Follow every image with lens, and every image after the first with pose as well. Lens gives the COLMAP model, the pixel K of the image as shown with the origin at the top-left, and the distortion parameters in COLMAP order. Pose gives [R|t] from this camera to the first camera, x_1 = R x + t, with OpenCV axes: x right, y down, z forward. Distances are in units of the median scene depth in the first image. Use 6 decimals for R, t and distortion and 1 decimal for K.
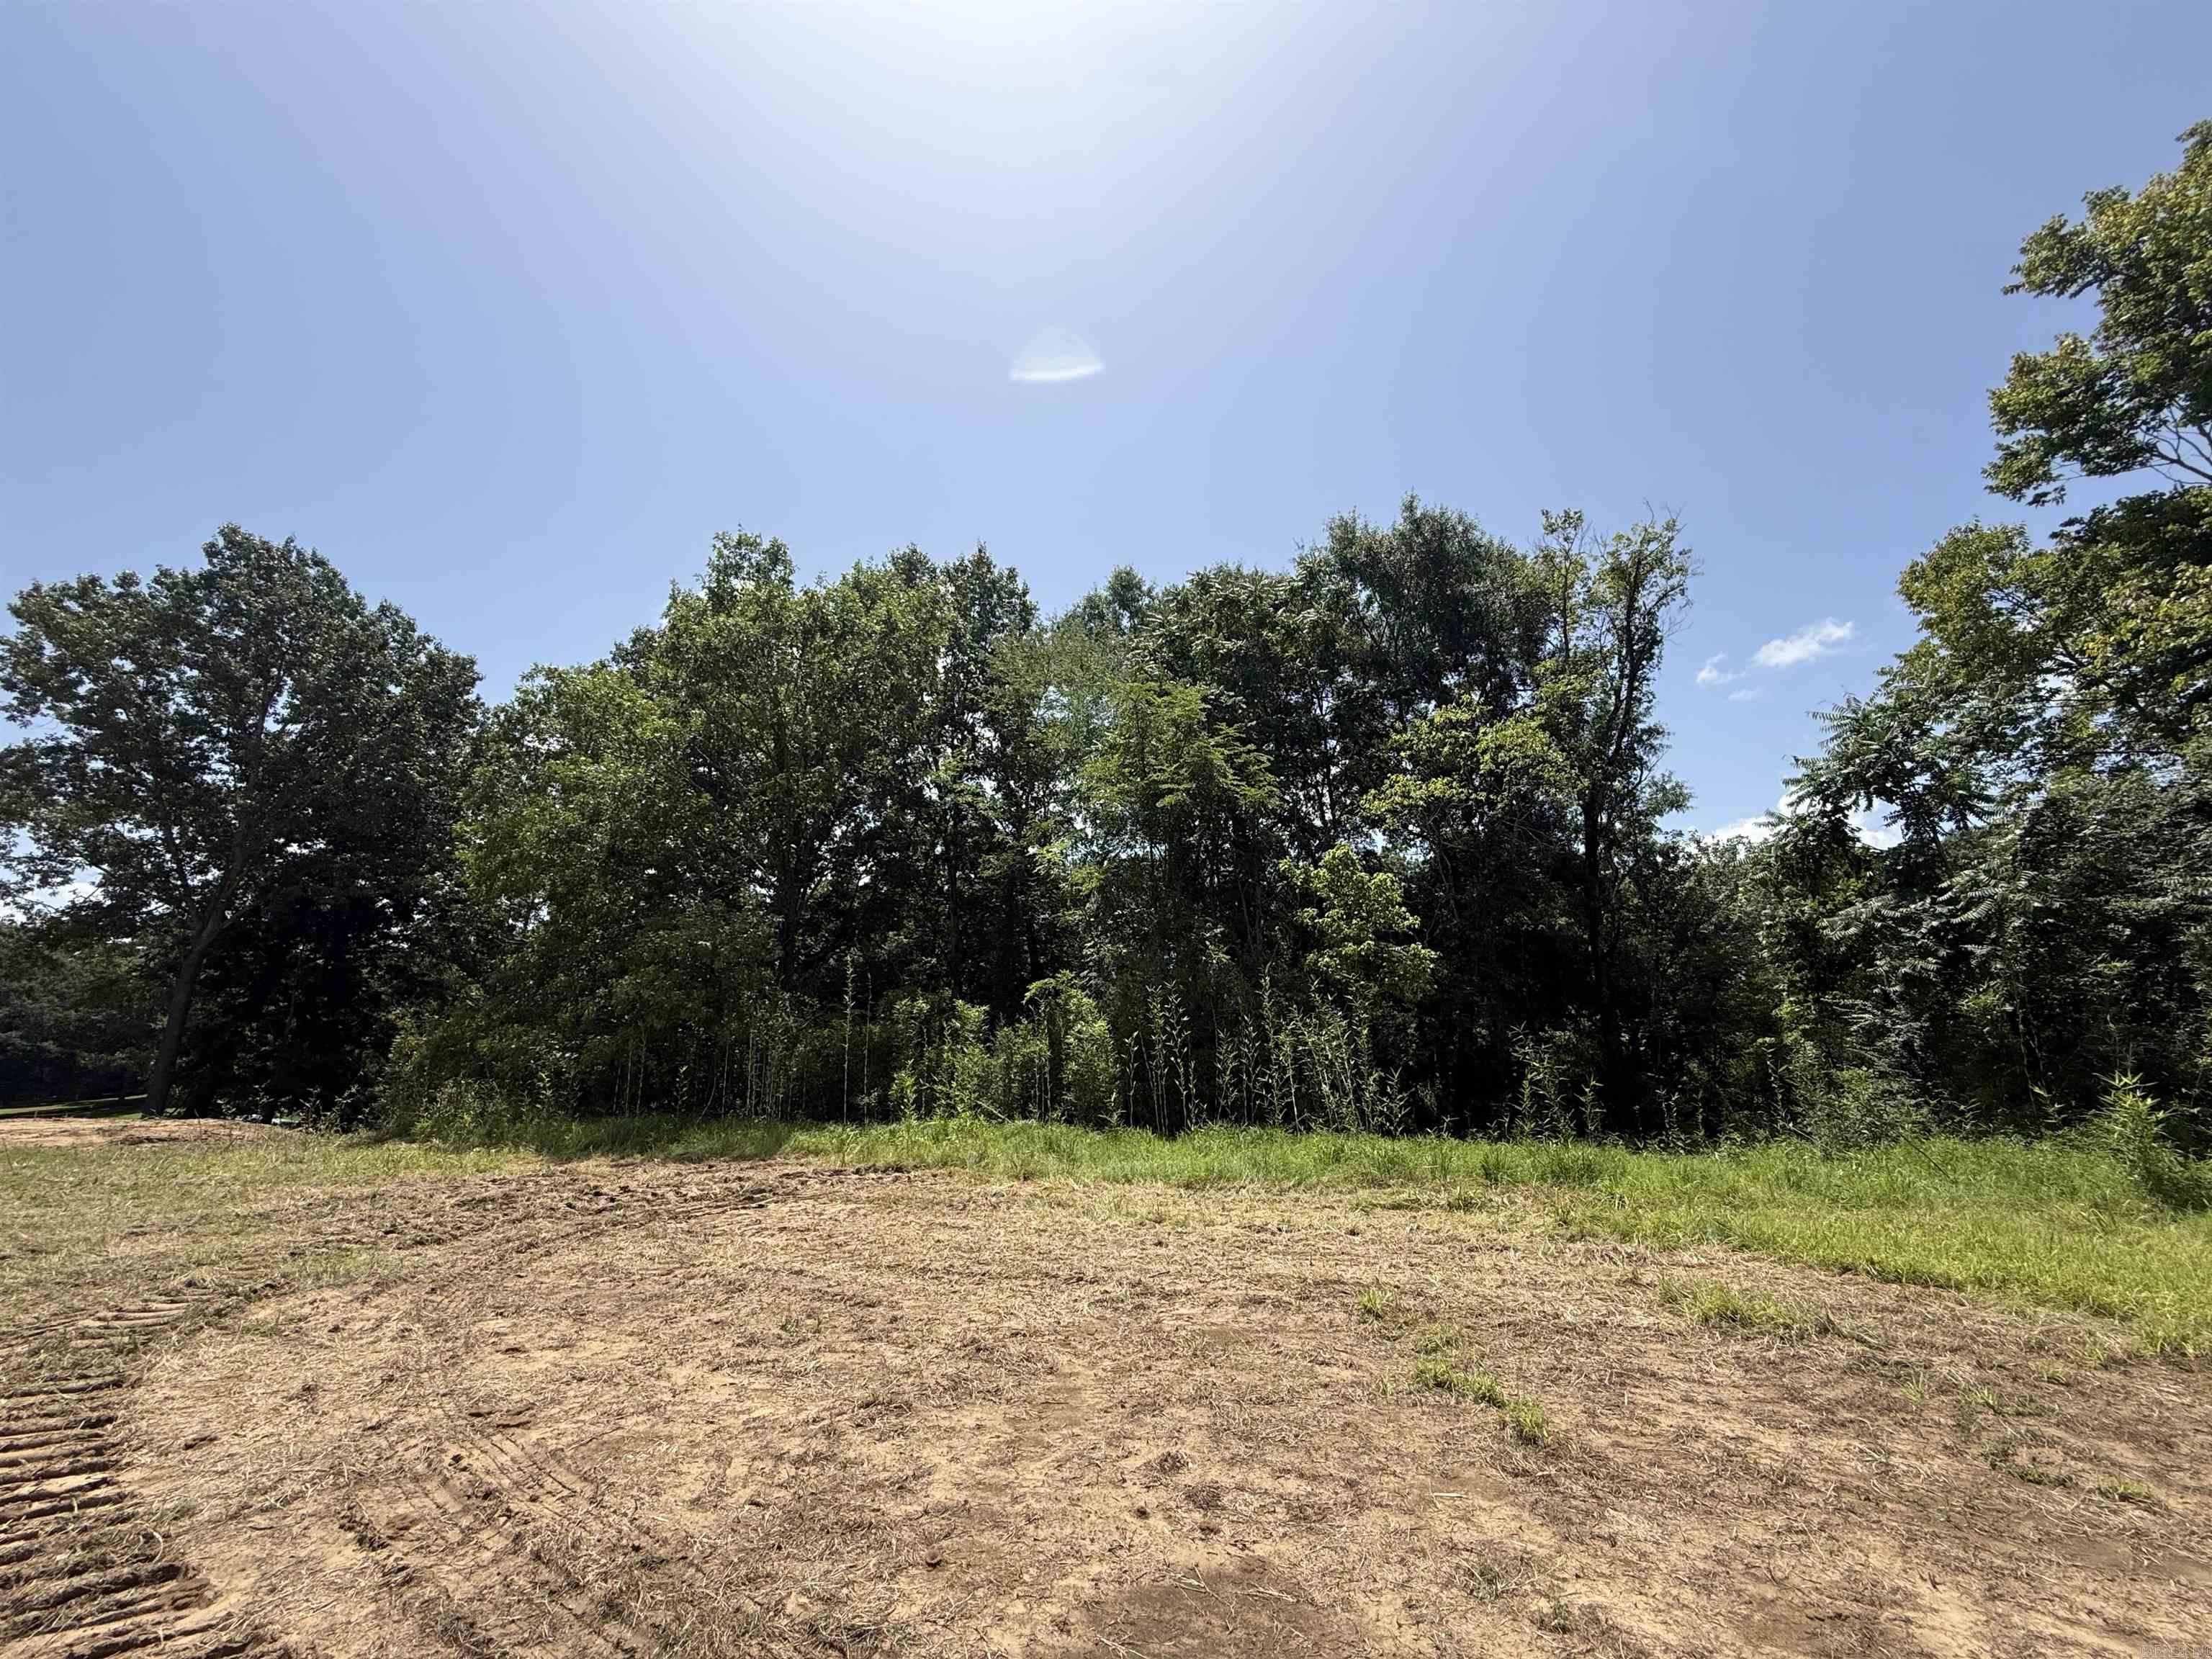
lens RADIAL K [[885.7, 0, 1110.6], [0, 885.7, 838.7], [0, 0, 1]] dist [0.000316, 0.000002]
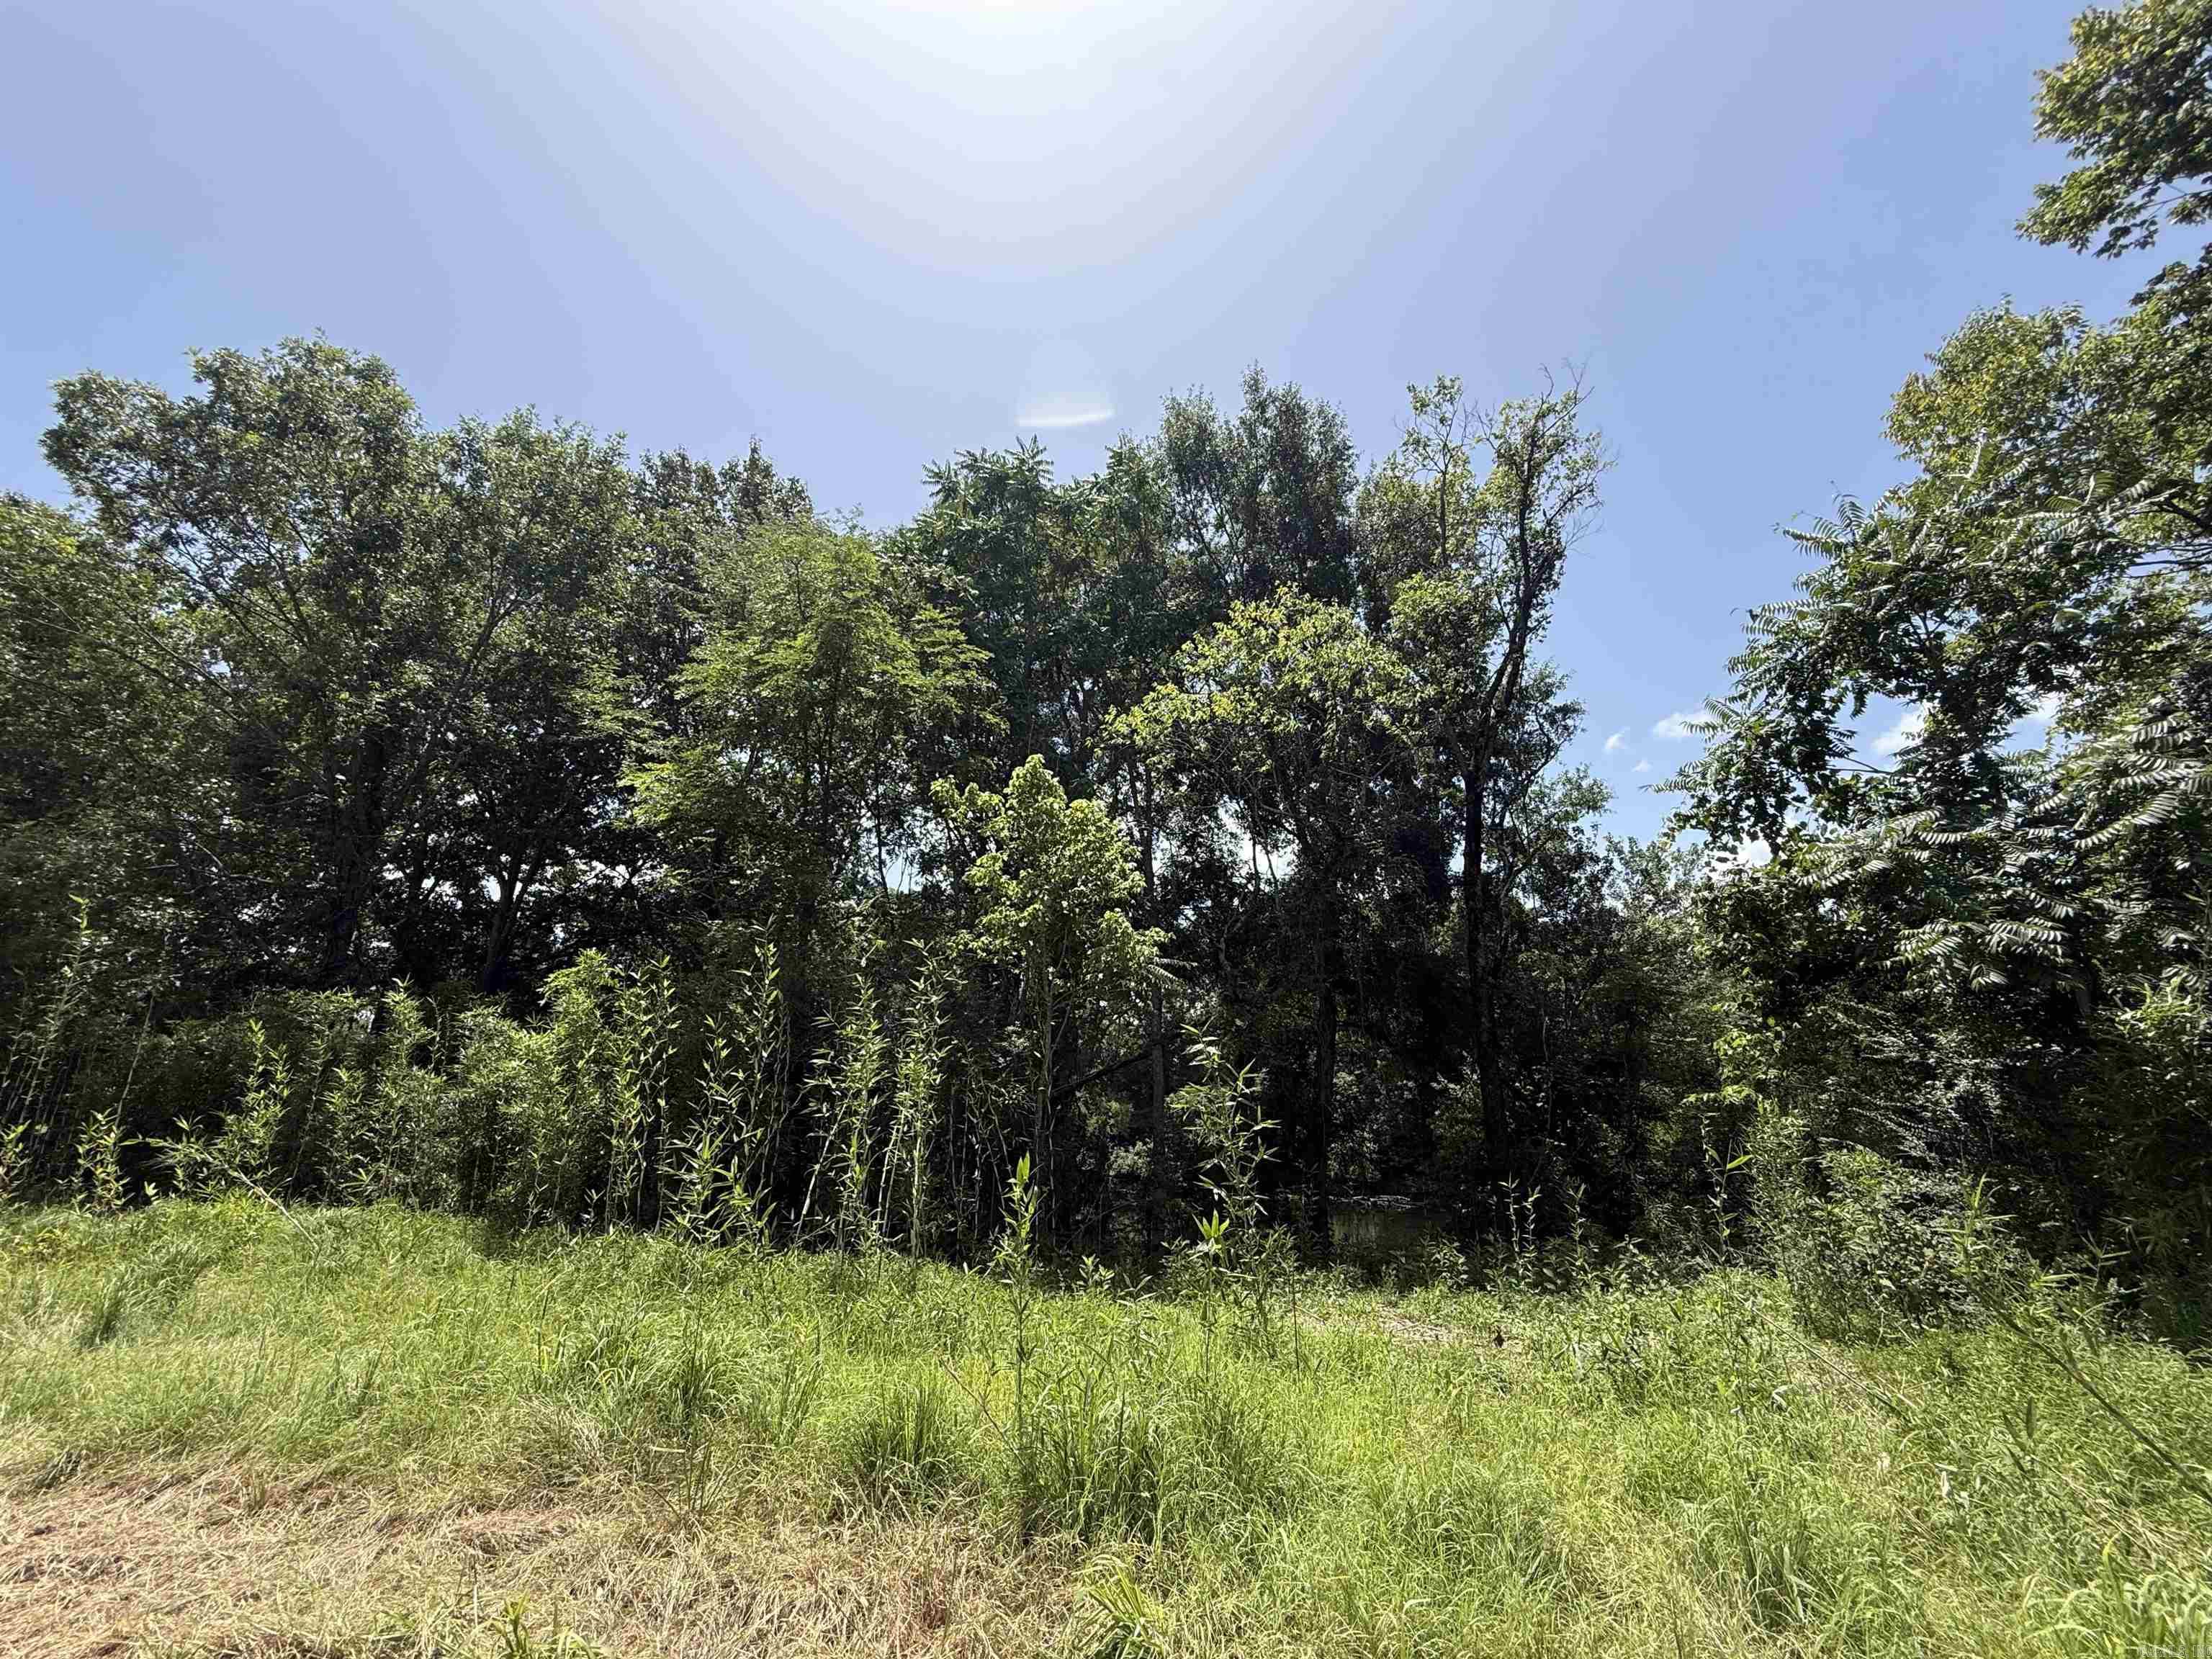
lens RADIAL K [[885.7, 0, 1100.5], [0, 885.7, 822.0], [0, 0, 1]] dist [0.000316, 0.000002]
pose [[0.998124, 0.044814, 0.041709, 0.278689], [-0.042024, 0.996966, -0.065522, 0.093162], [-0.044519, 0.063646, 0.996979, 0.377813]]
